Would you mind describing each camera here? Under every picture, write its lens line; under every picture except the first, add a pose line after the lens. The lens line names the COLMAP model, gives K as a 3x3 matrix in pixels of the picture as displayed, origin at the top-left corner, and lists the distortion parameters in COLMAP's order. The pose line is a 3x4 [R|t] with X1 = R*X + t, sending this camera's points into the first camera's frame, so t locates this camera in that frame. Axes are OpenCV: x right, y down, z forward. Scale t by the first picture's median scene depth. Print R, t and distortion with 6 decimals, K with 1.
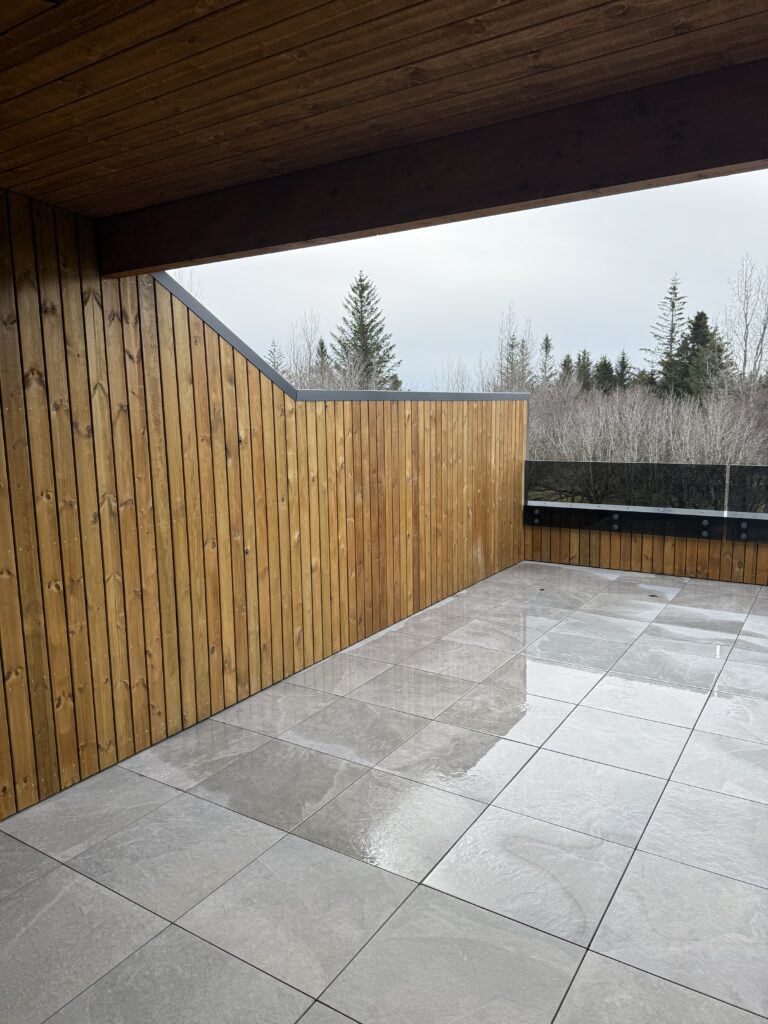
lens RADIAL K [[723.3, 0, 395.5], [0, 723.3, 512.4], [0, 0, 1]] dist [0.059558, -0.069970]
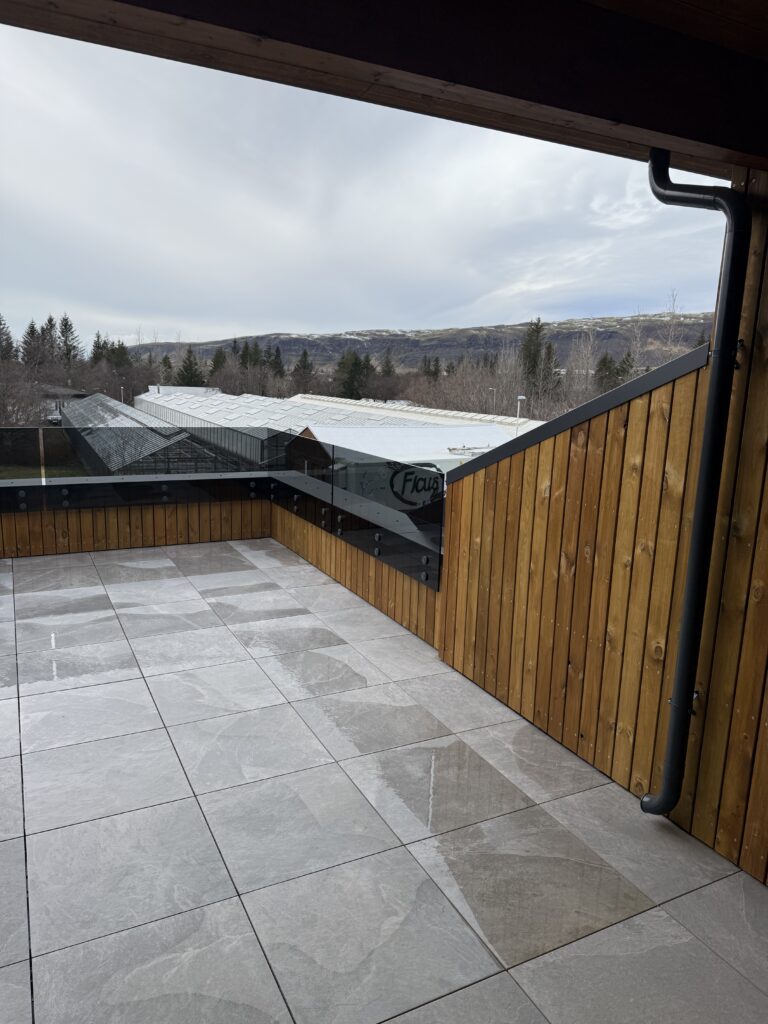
lens RADIAL K [[723.3, 0, 389.2], [0, 723.3, 509.3], [0, 0, 1]] dist [0.059558, -0.069970]
pose [[0.512285, -0.120479, 0.850323, -0.113348], [0.085509, 0.992347, 0.089086, -0.008142], [-0.854548, 0.027073, 0.518667, 0.225500]]
